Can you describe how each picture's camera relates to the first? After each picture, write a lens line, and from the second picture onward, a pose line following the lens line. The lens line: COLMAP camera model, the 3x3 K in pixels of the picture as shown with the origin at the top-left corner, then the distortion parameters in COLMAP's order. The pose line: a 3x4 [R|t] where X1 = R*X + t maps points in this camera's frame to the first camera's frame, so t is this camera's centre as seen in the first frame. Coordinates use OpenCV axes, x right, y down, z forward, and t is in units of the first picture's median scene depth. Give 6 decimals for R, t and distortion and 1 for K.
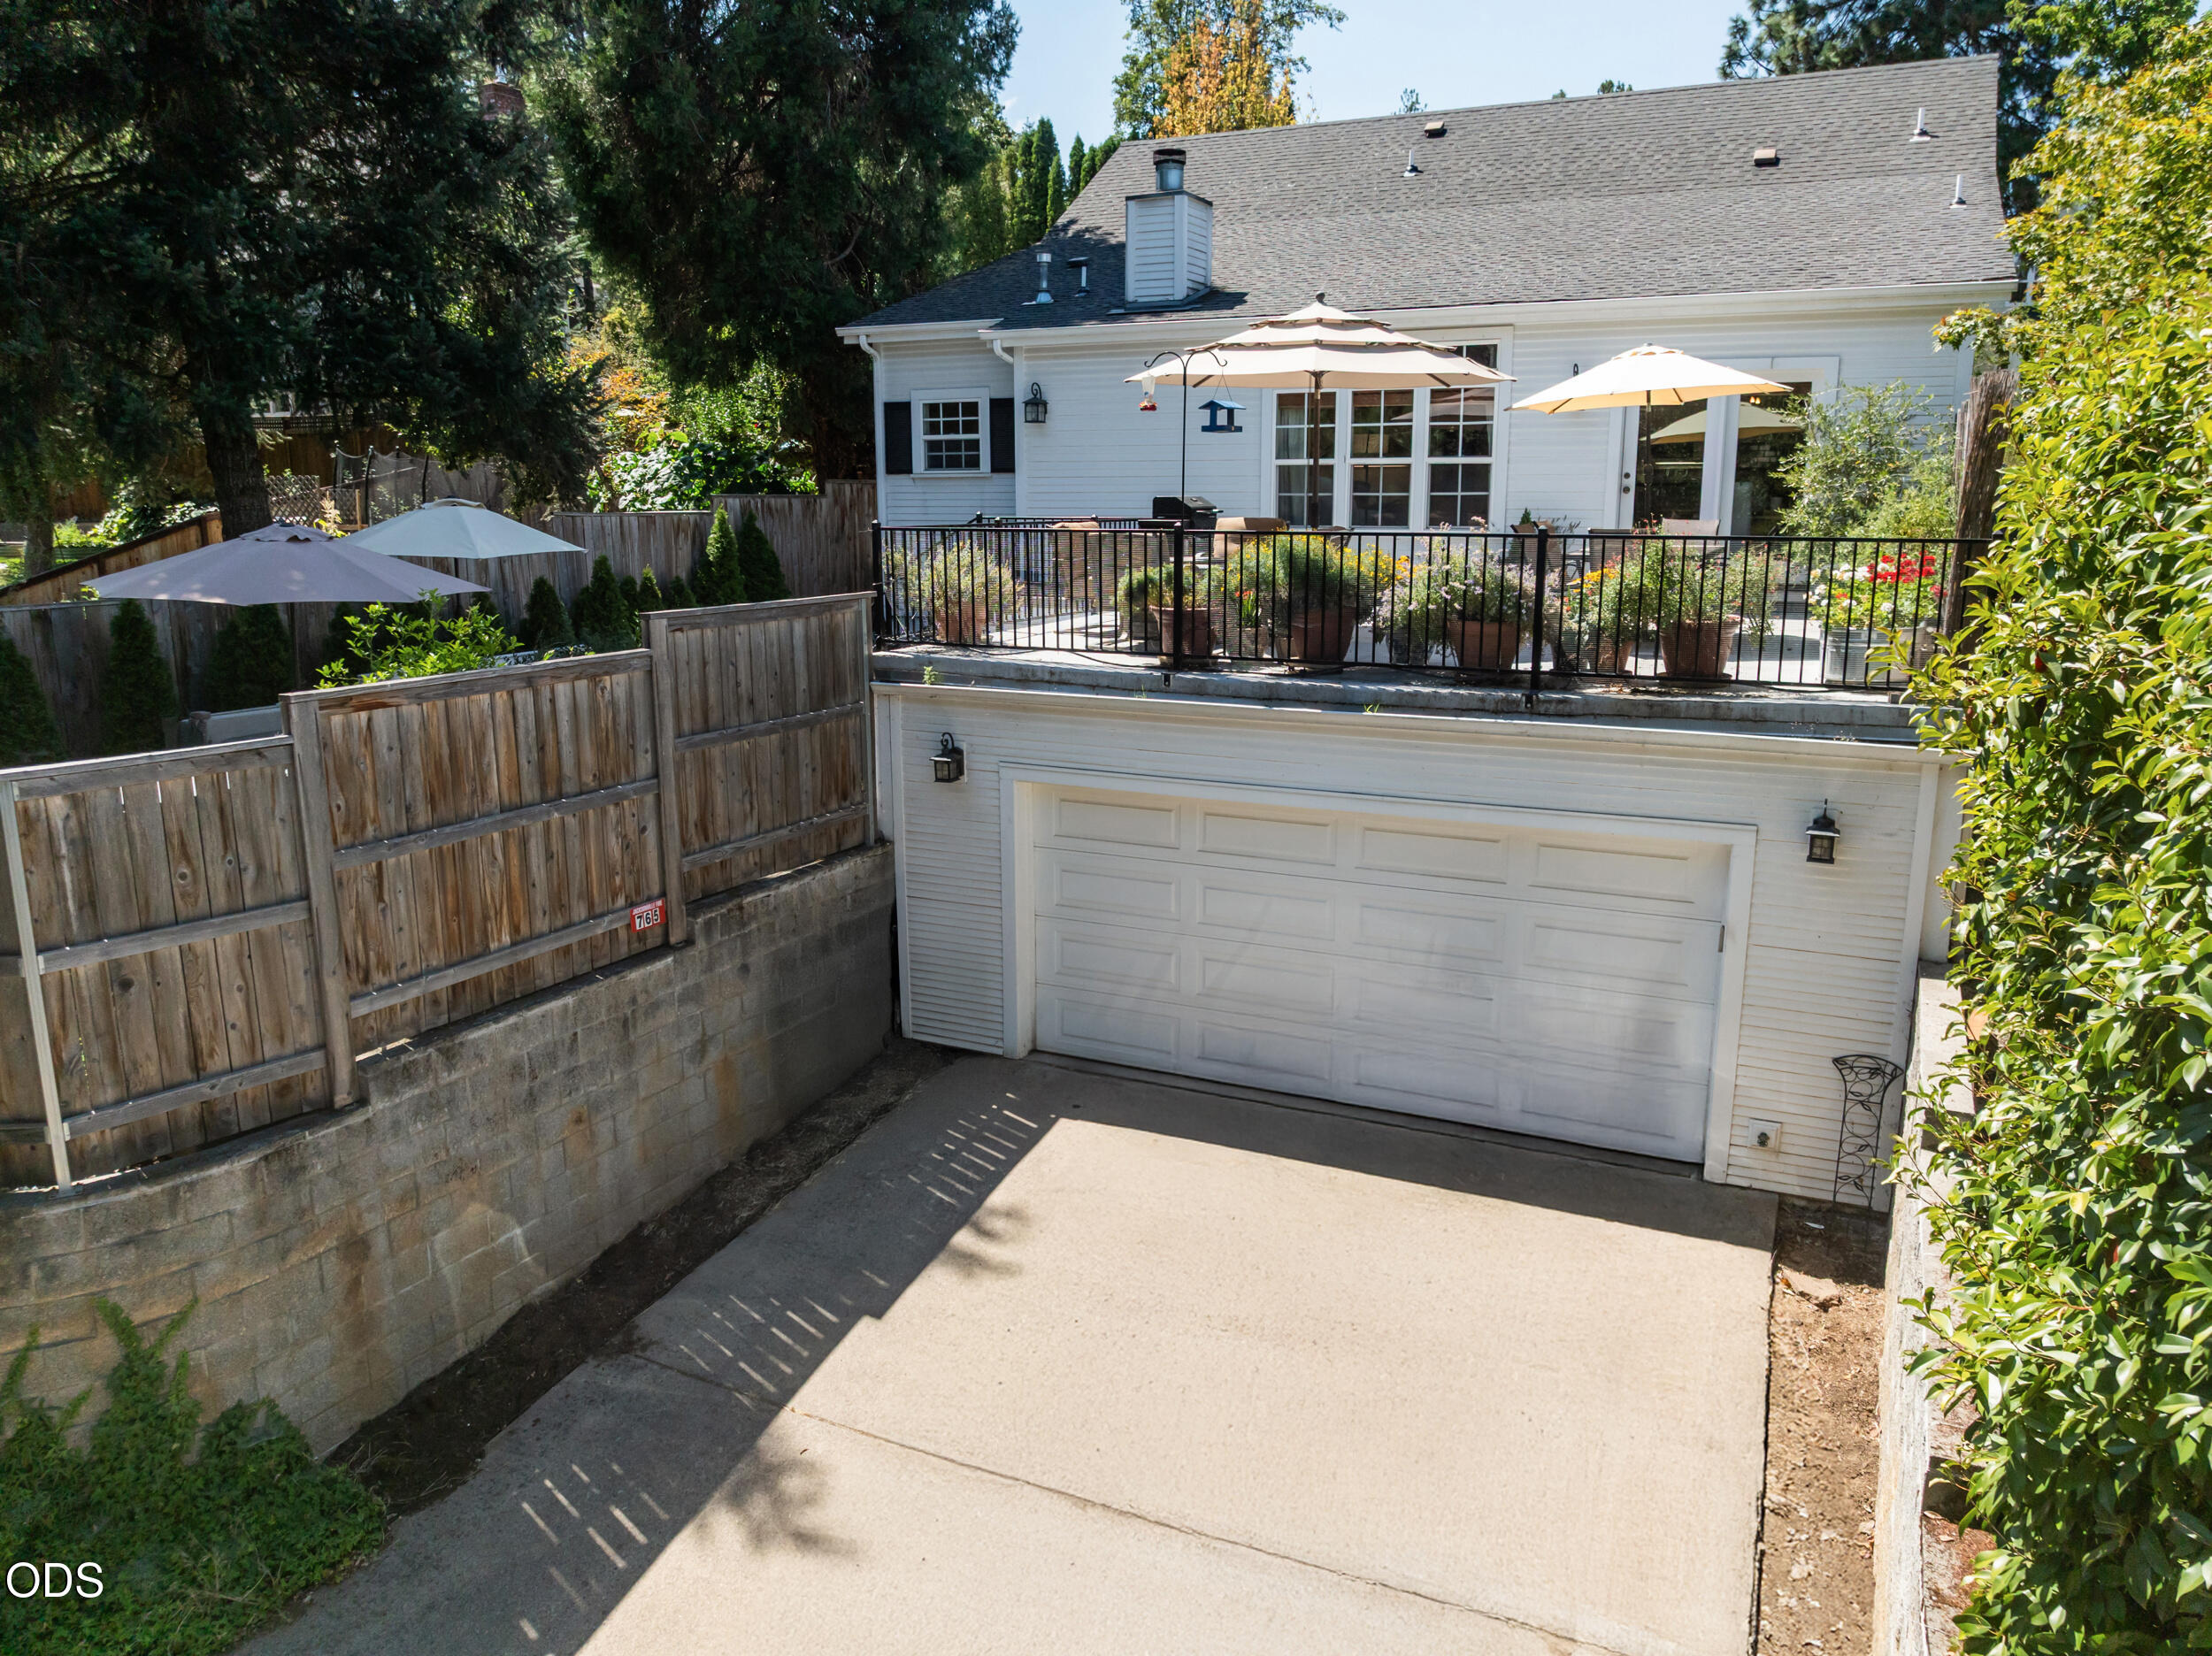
lens RADIAL K [[1568.1, 0, 1101.7], [0, 1568.1, 826.5], [0, 0, 1]] dist [-0.005396, 0.006724]
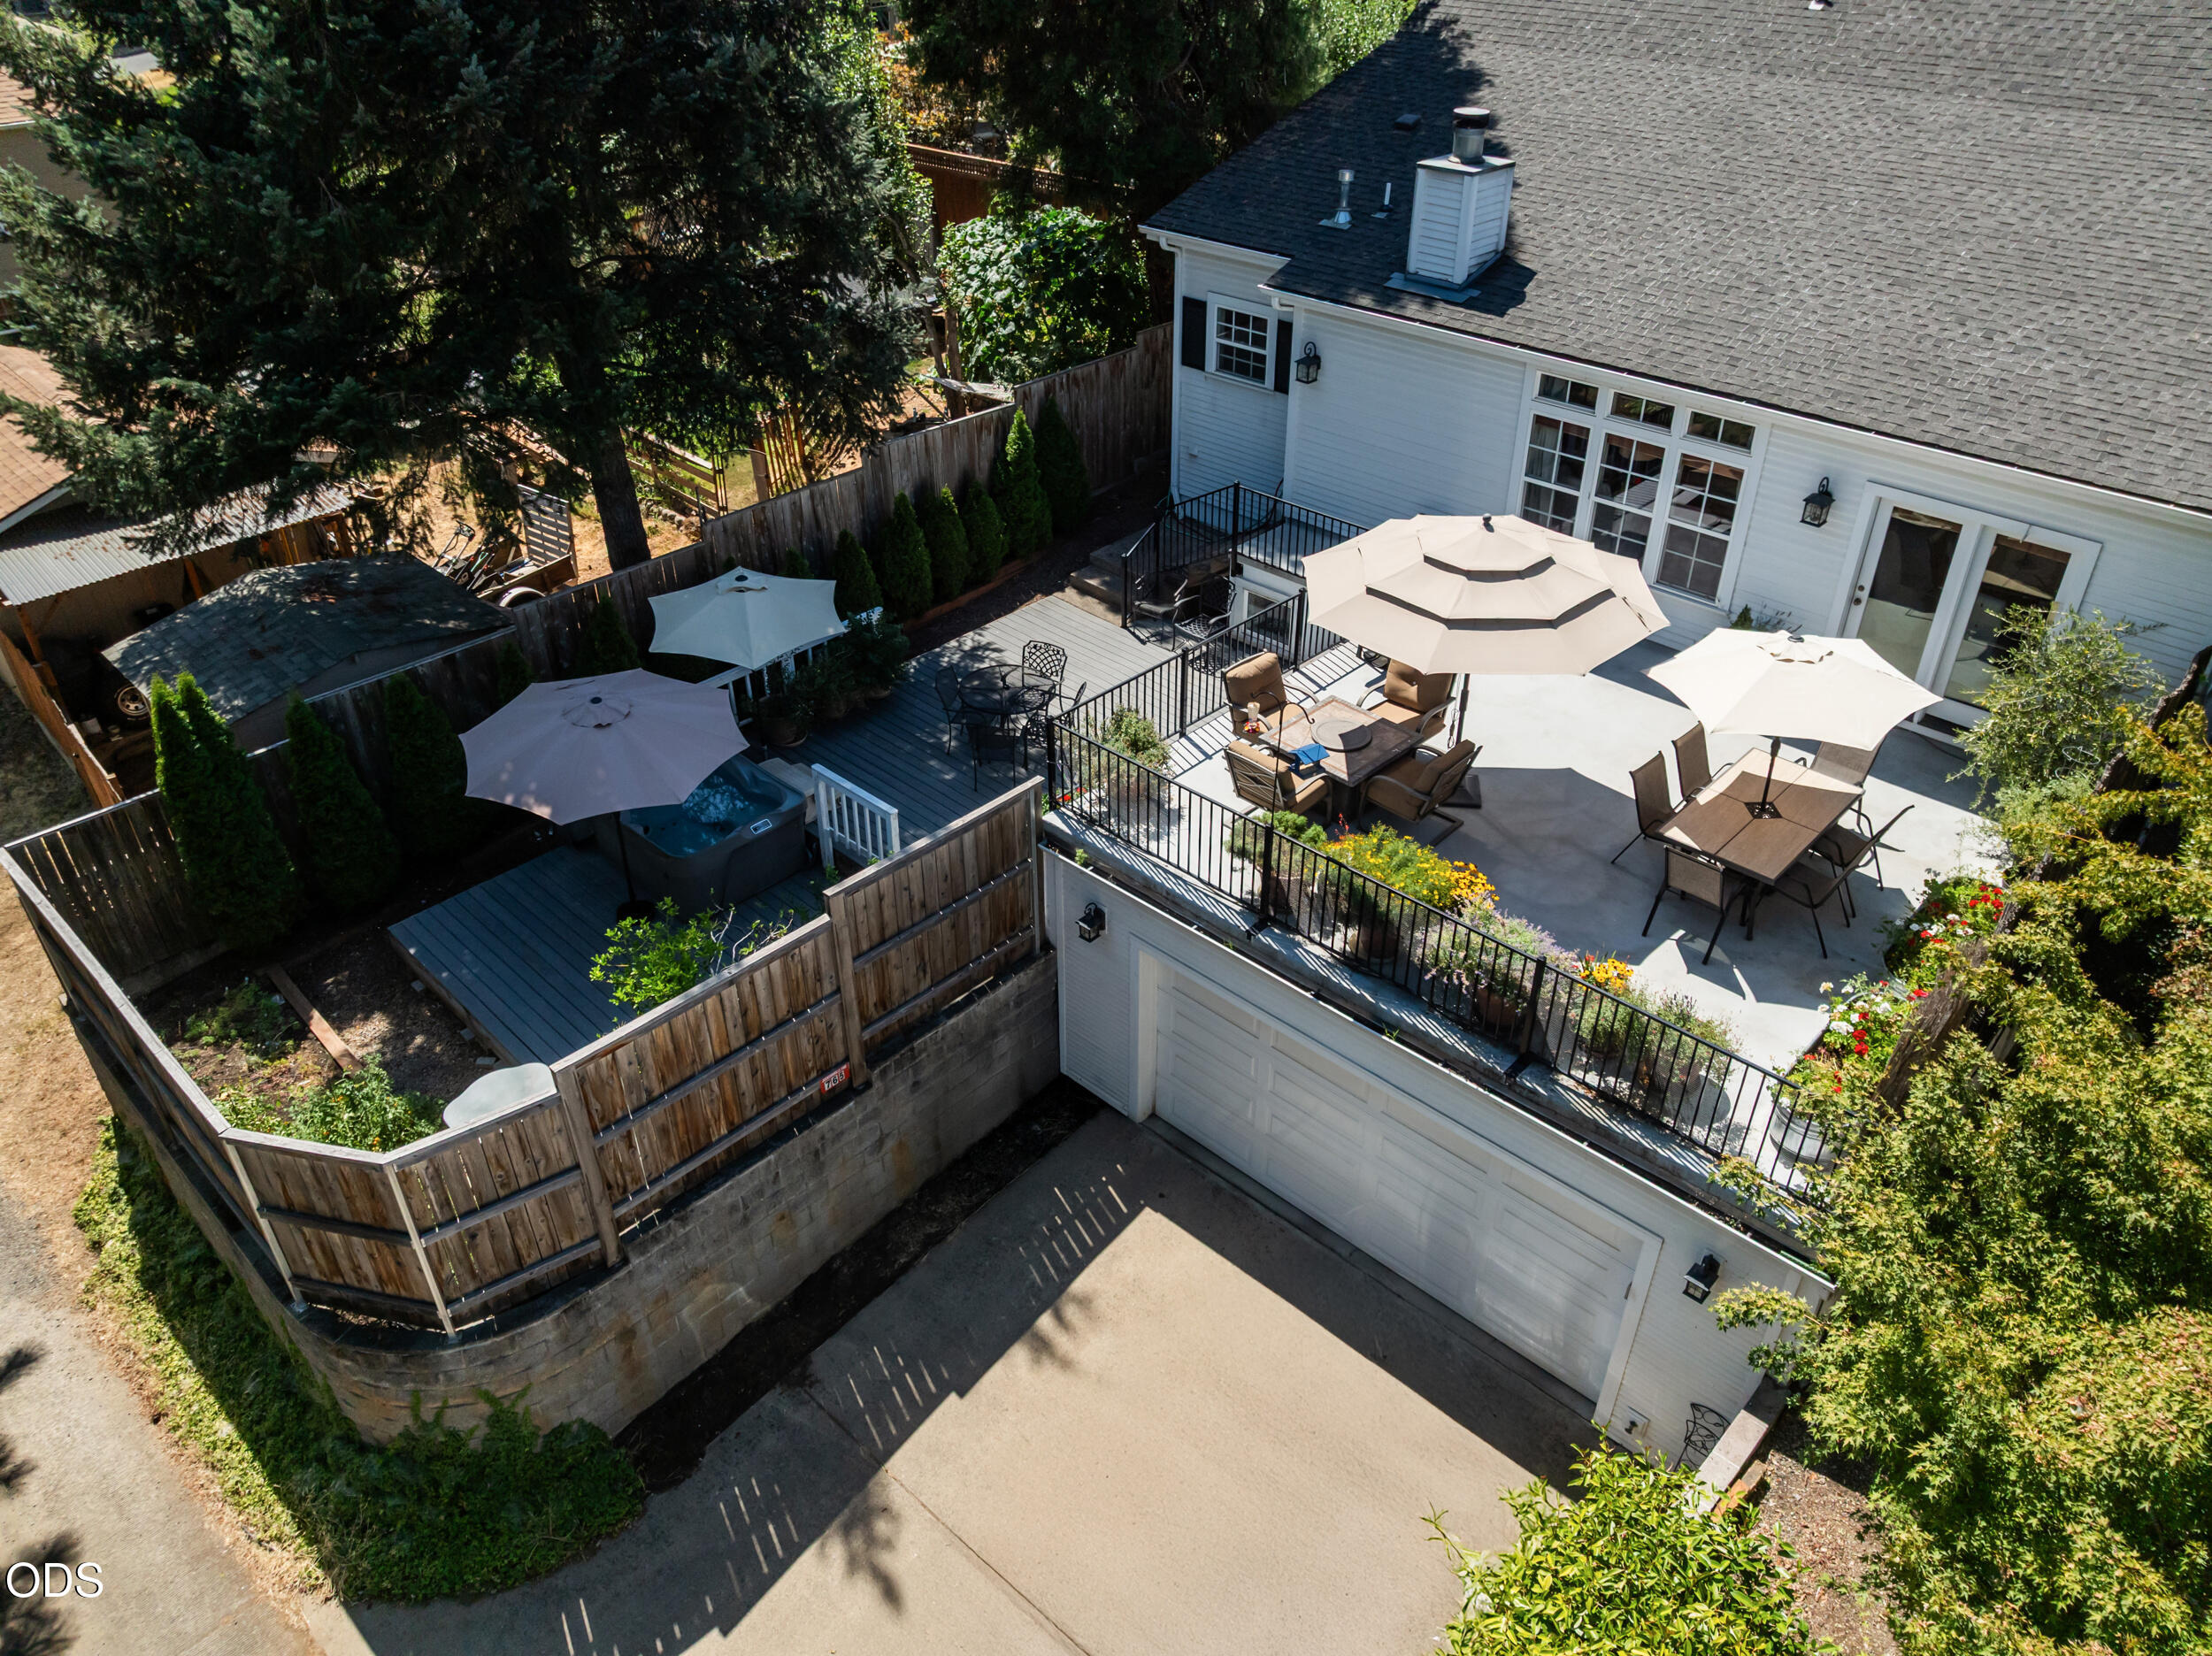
lens RADIAL K [[1568.1, 0, 1112.7], [0, 1568.1, 826.7], [0, 0, 1]] dist [-0.005396, 0.006724]
pose [[0.957081, 0.162323, -0.240098, 0.237948], [-0.061319, 0.923097, 0.379648, -0.684725], [0.283260, -0.348631, 0.893432, -0.079433]]
